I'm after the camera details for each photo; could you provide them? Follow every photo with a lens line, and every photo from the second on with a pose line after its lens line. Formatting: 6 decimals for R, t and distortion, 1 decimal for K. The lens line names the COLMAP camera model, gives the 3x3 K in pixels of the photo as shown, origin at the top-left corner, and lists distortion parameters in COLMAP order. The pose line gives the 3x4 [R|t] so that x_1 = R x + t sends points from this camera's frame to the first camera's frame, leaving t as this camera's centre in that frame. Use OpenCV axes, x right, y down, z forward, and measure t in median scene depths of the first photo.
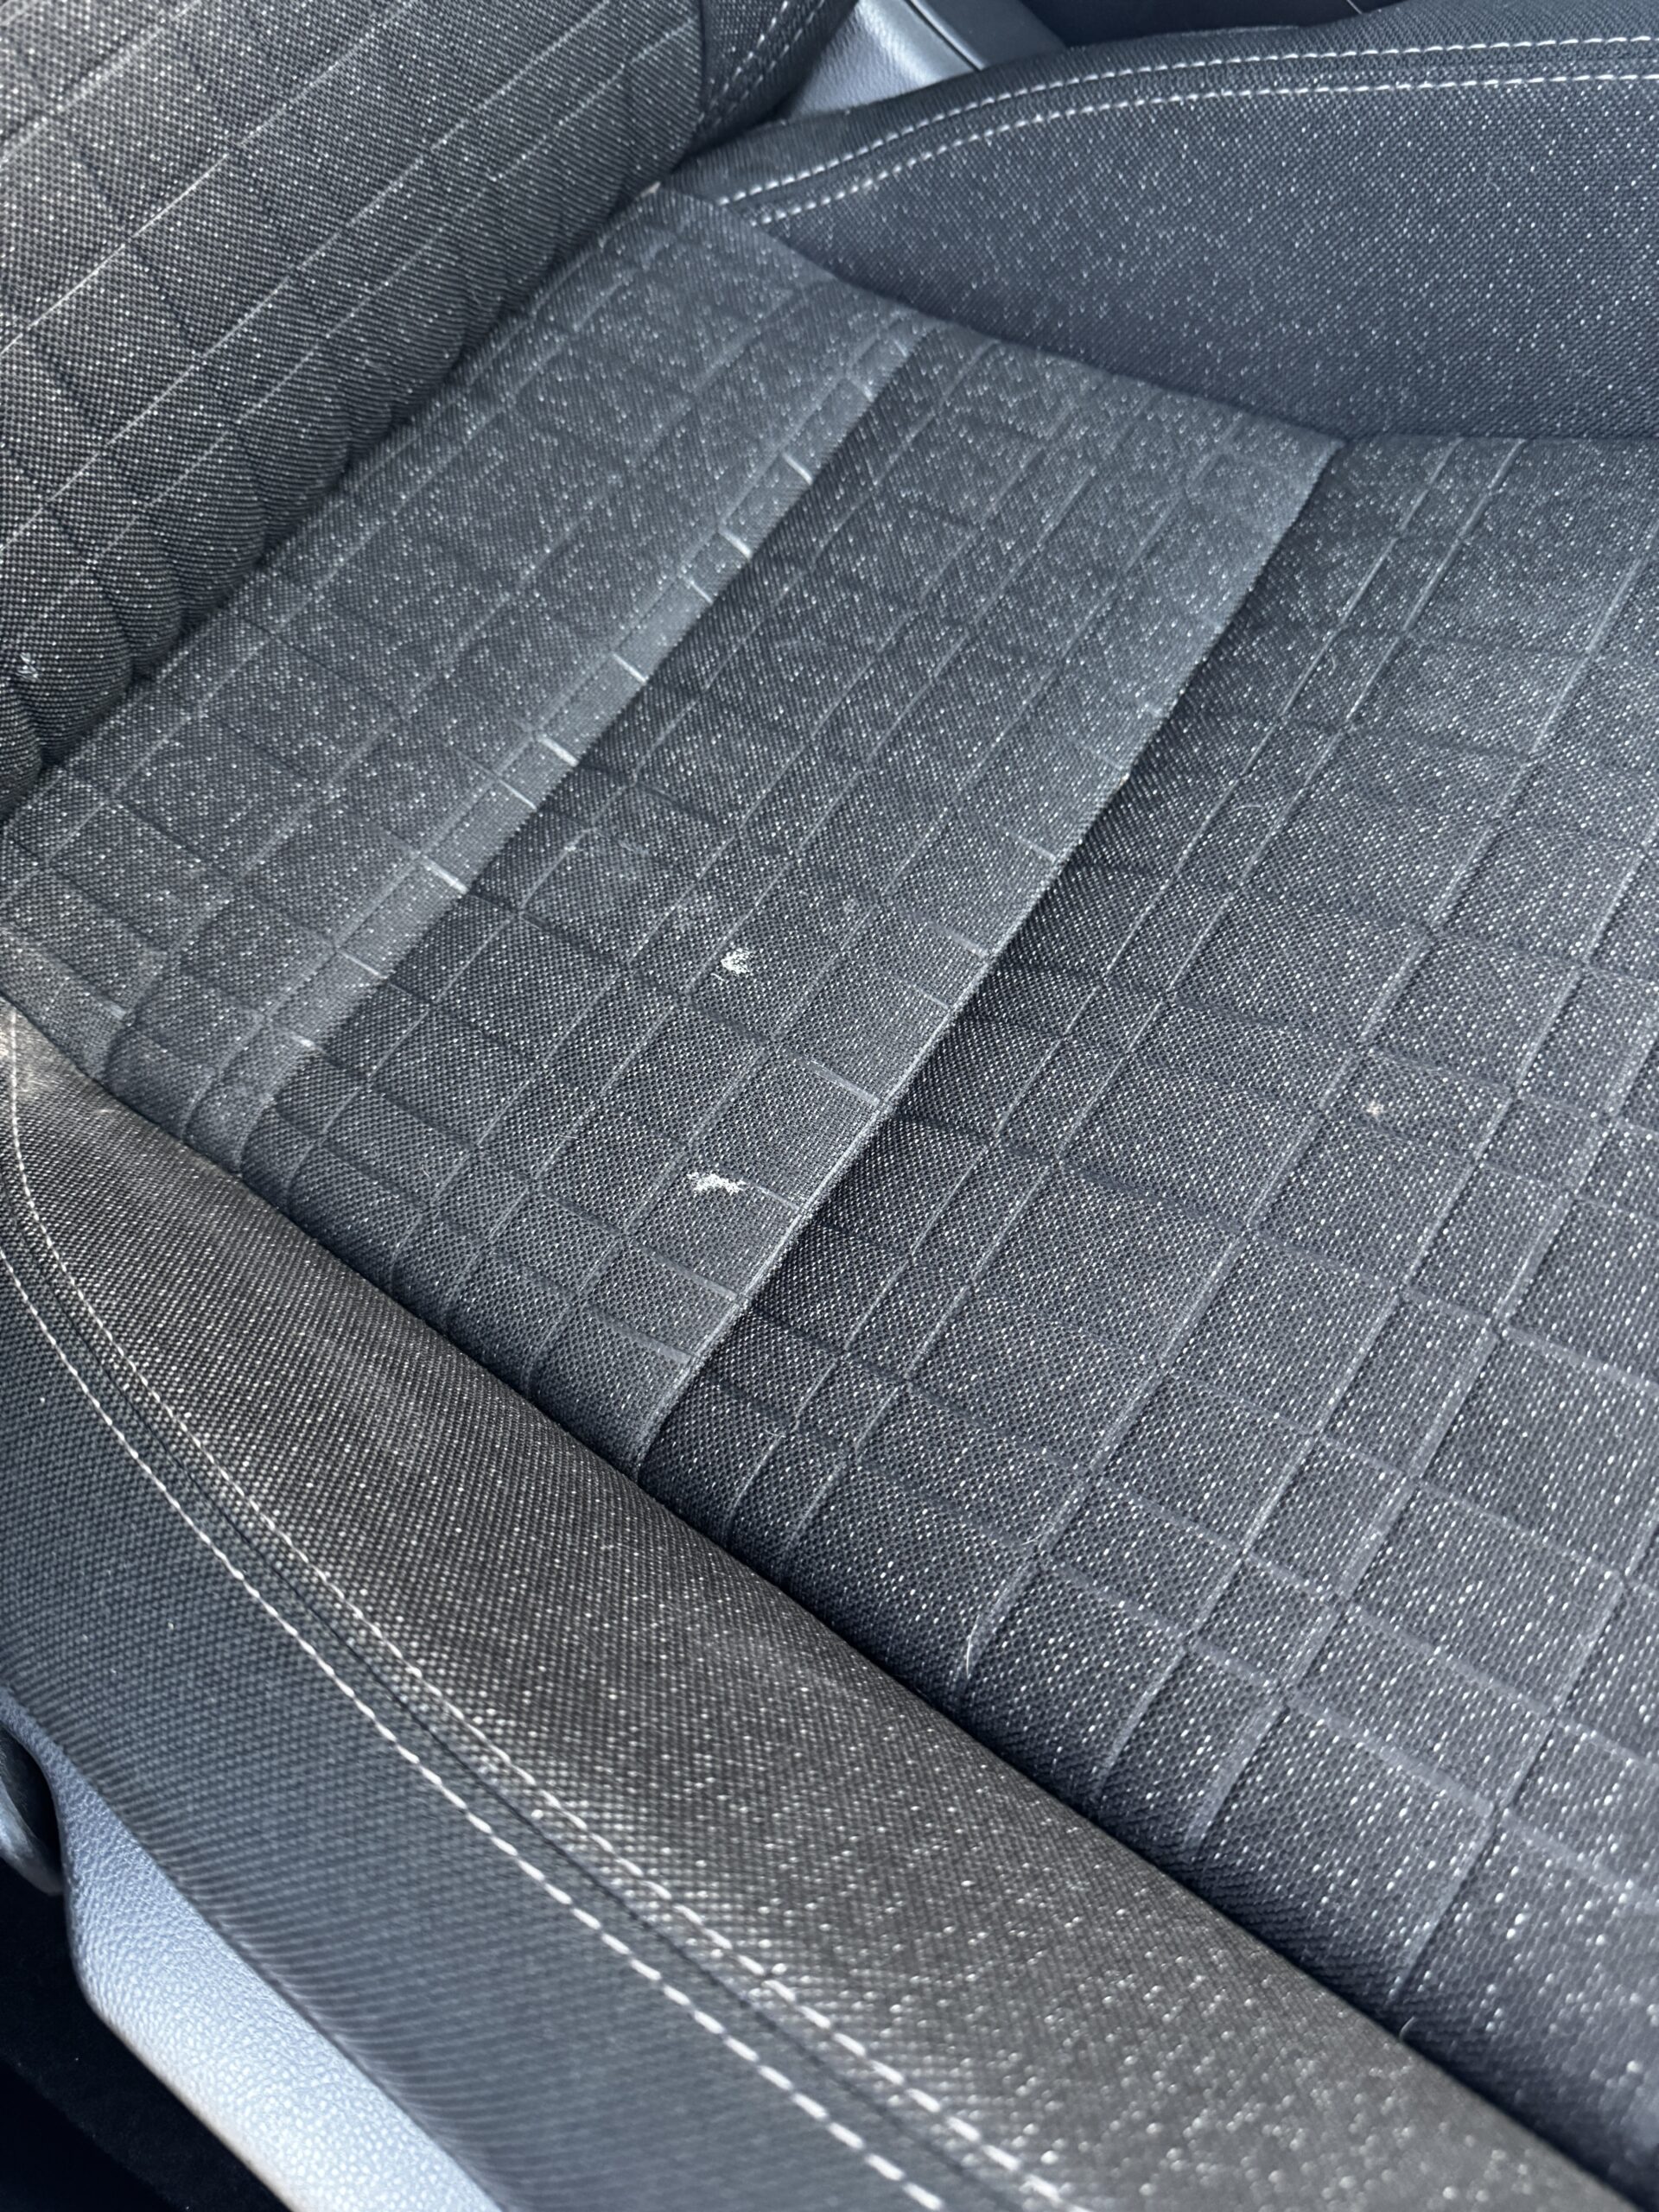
lens RADIAL K [[1561.0, 0, 834.9], [0, 1561.0, 1093.7], [0, 0, 1]] dist [0.028622, -0.045499]
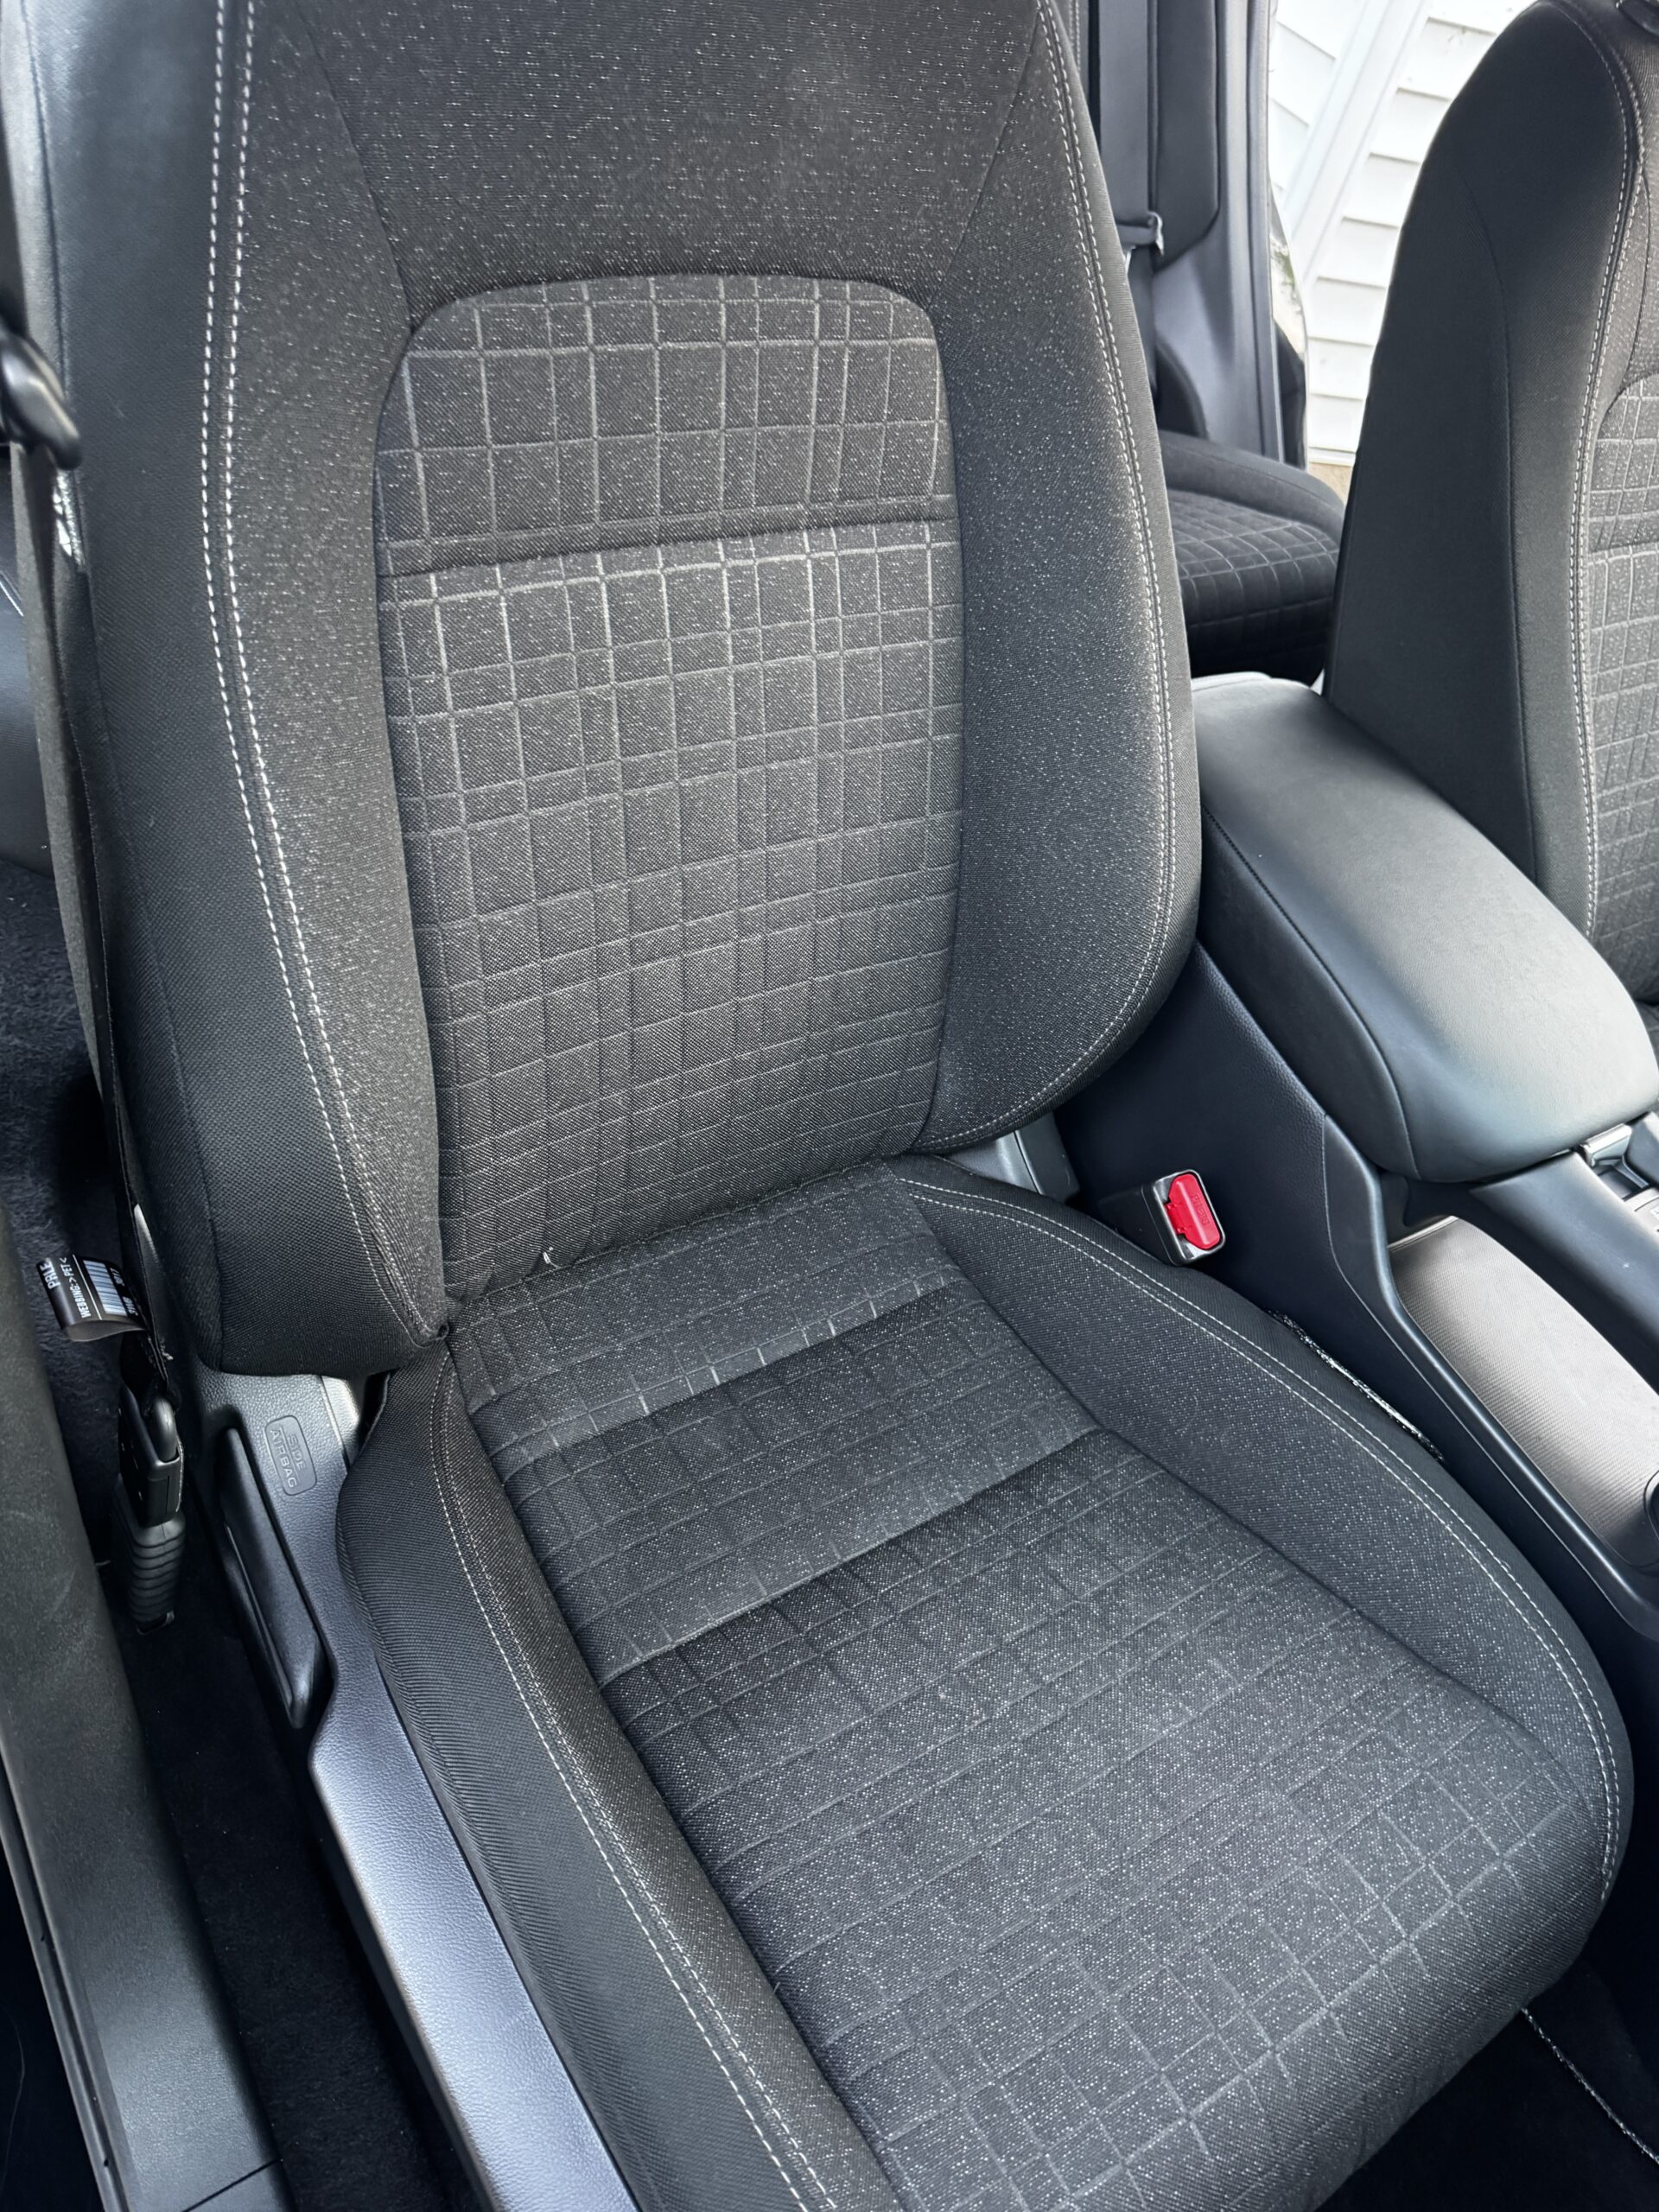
lens RADIAL K [[1561.0, 0, 823.5], [0, 1561.0, 1066.6], [0, 0, 1]] dist [0.028622, -0.045499]
pose [[0.875678, 0.472701, -0.098700, -0.039220], [-0.476448, 0.812460, -0.336014, 0.110671], [-0.078645, 0.341265, 0.936671, -1.472761]]
